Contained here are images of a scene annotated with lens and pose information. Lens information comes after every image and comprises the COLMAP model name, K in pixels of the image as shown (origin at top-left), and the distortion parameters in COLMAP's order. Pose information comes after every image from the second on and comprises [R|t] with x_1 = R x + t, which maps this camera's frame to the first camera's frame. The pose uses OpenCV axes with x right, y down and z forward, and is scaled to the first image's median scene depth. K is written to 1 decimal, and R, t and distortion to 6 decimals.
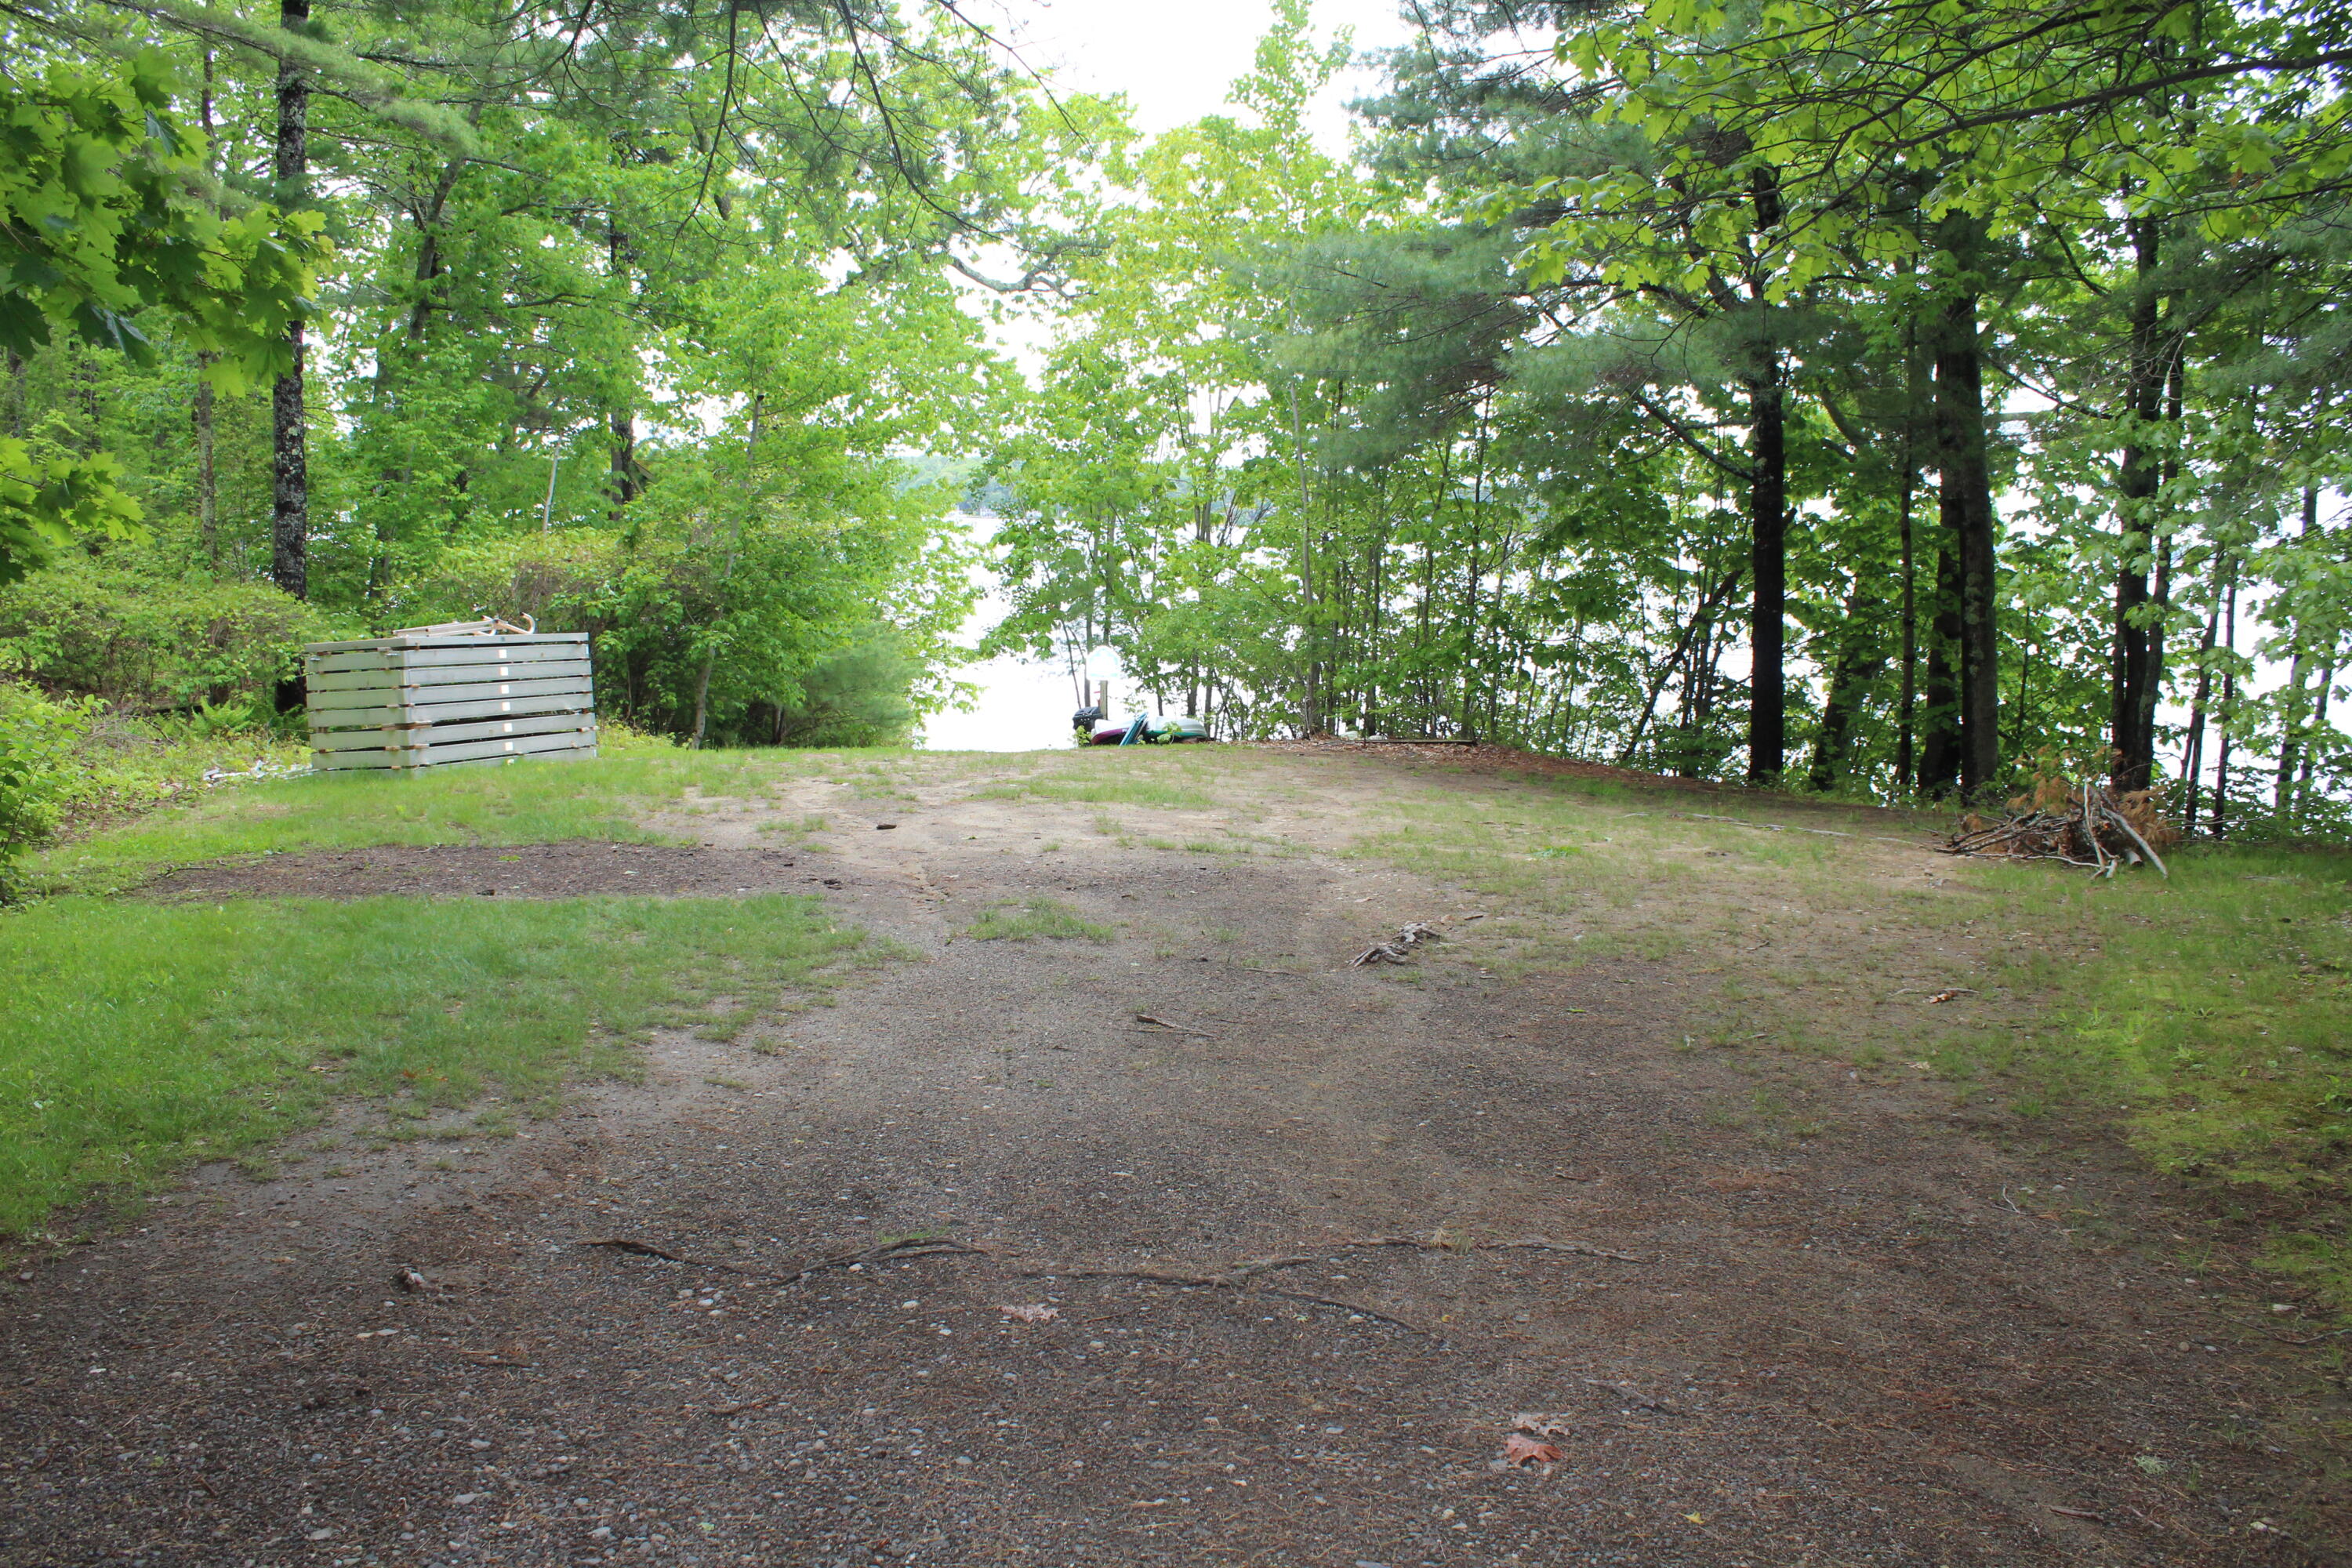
lens RADIAL K [[1932.6, 0, 1177.3], [0, 1932.6, 780.4], [0, 0, 1]] dist [-0.130722, 0.086287]
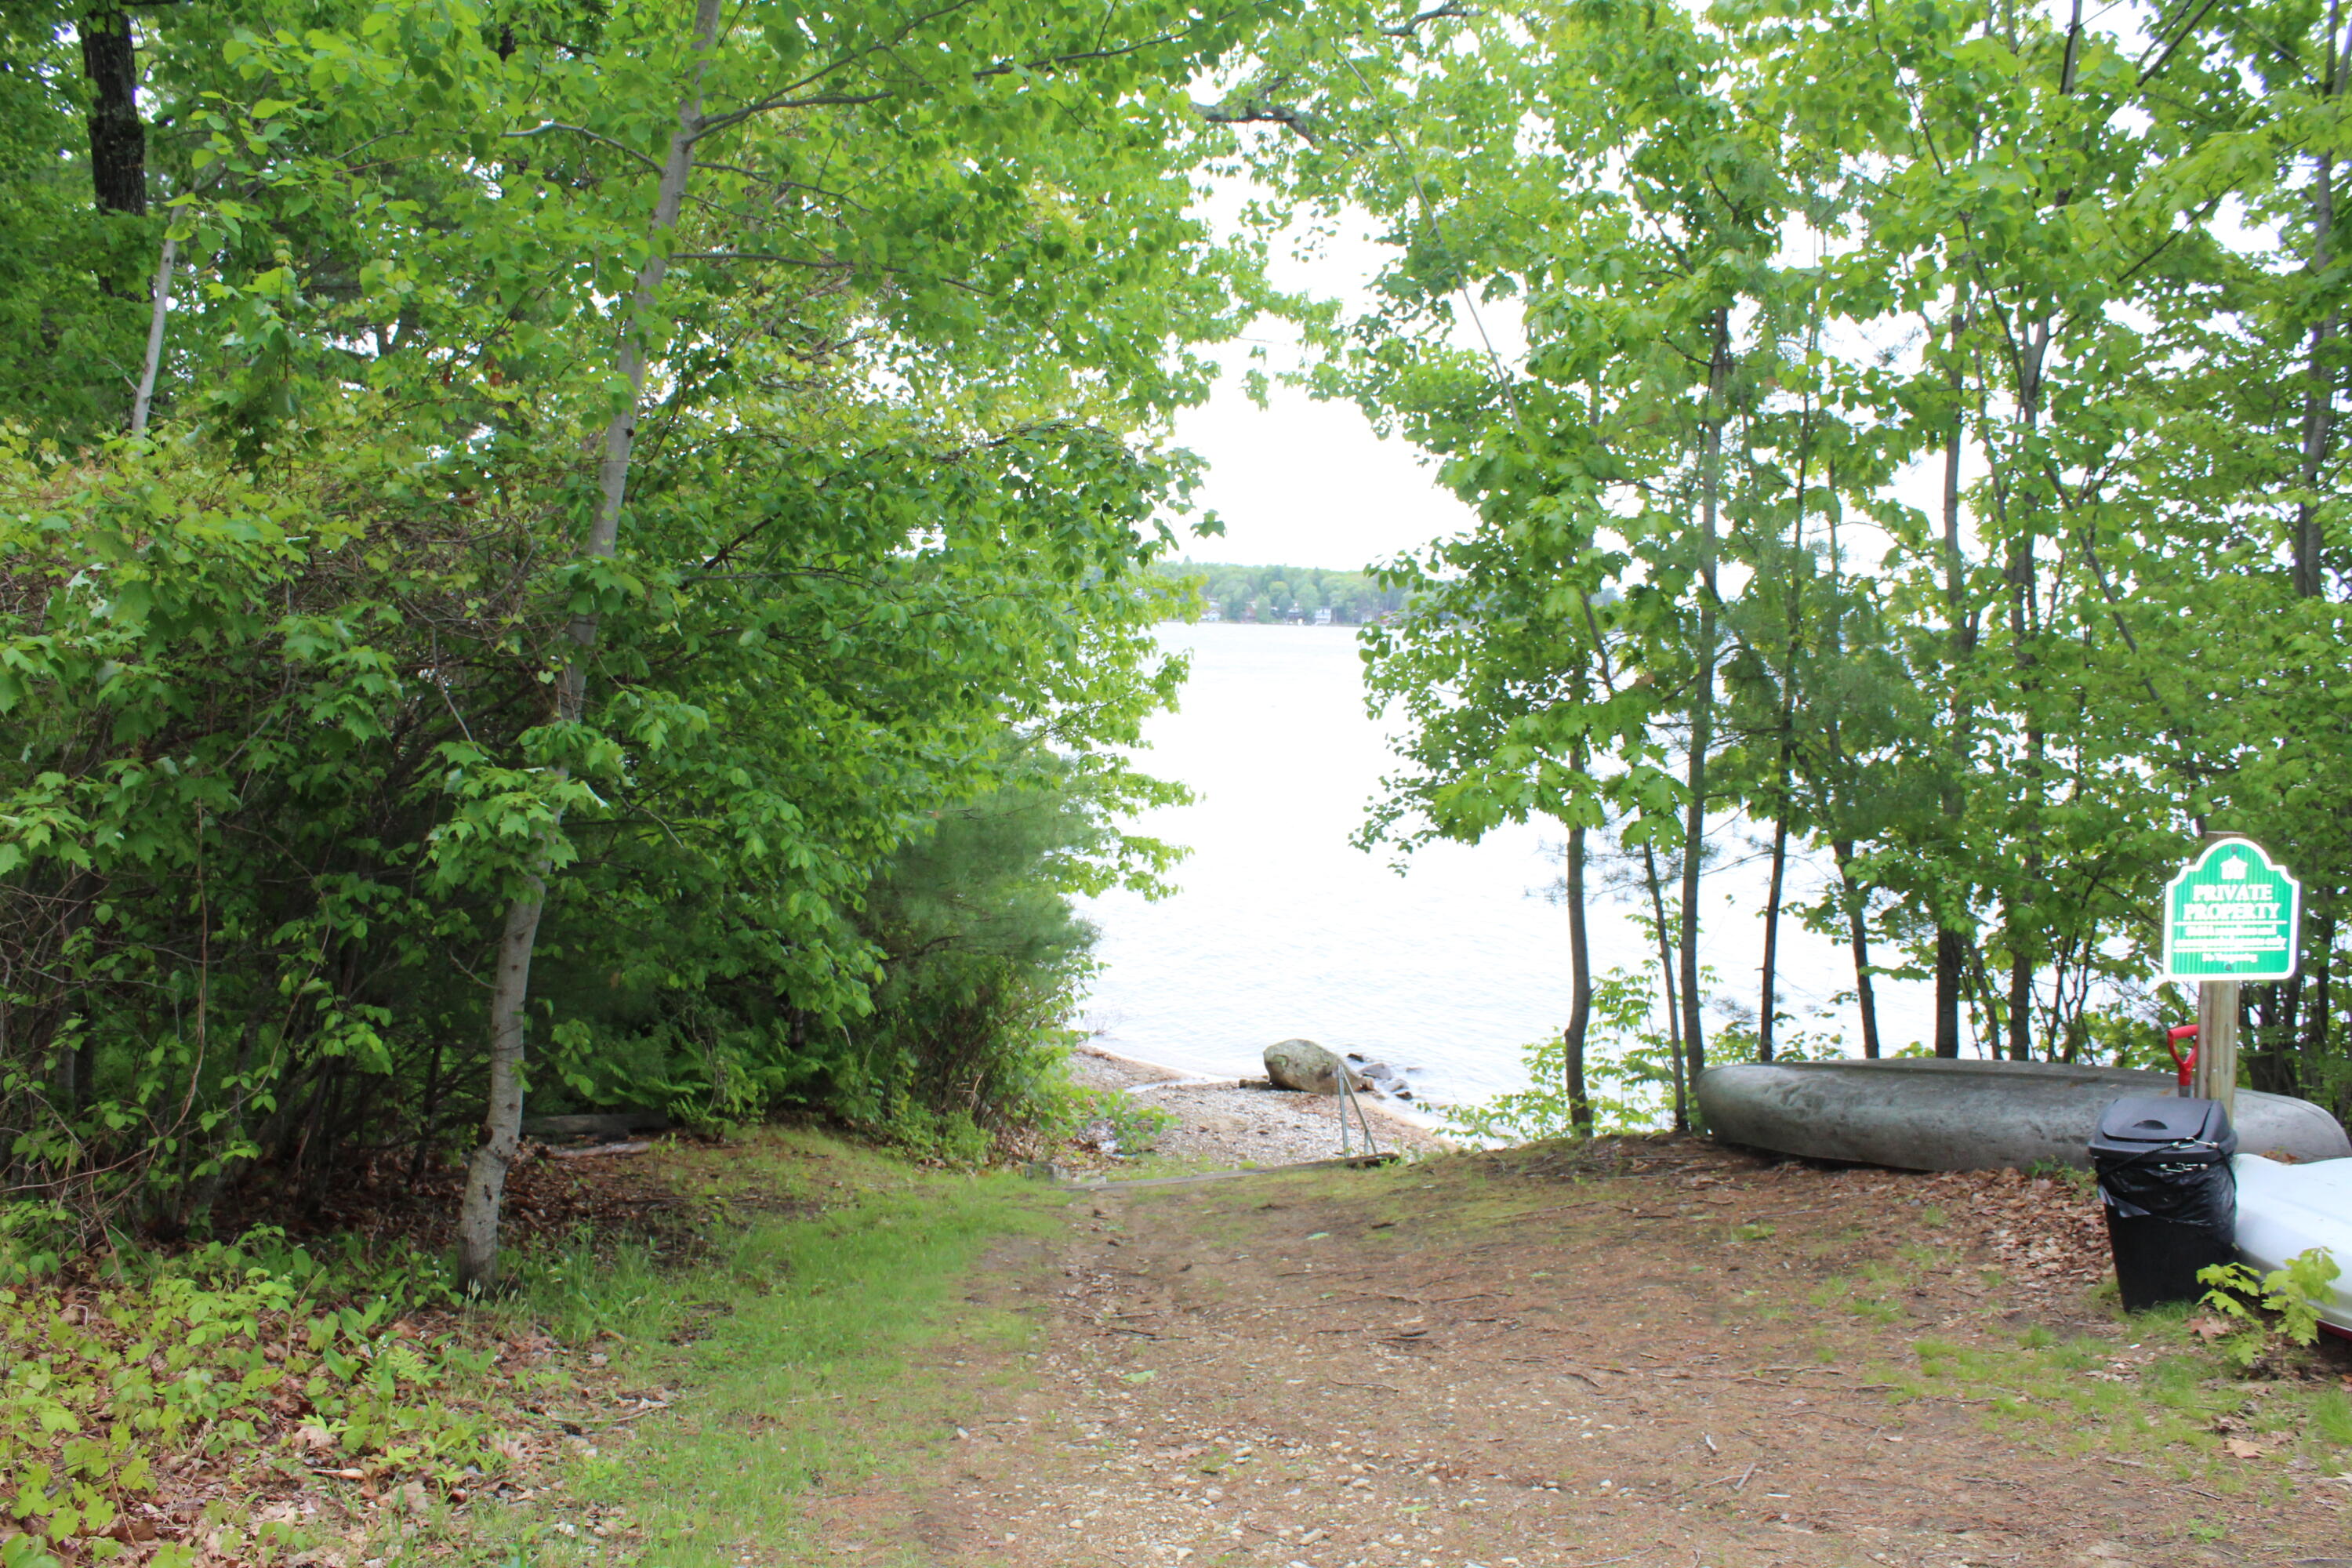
lens RADIAL K [[1932.6, 0, 1175.1], [0, 1932.6, 787.9], [0, 0, 1]] dist [-0.130722, 0.086287]
pose [[0.999950, -0.006120, -0.007909, -0.144371], [0.005742, 0.998878, -0.047005, -0.058590], [0.008188, 0.046957, 0.998863, 0.696769]]
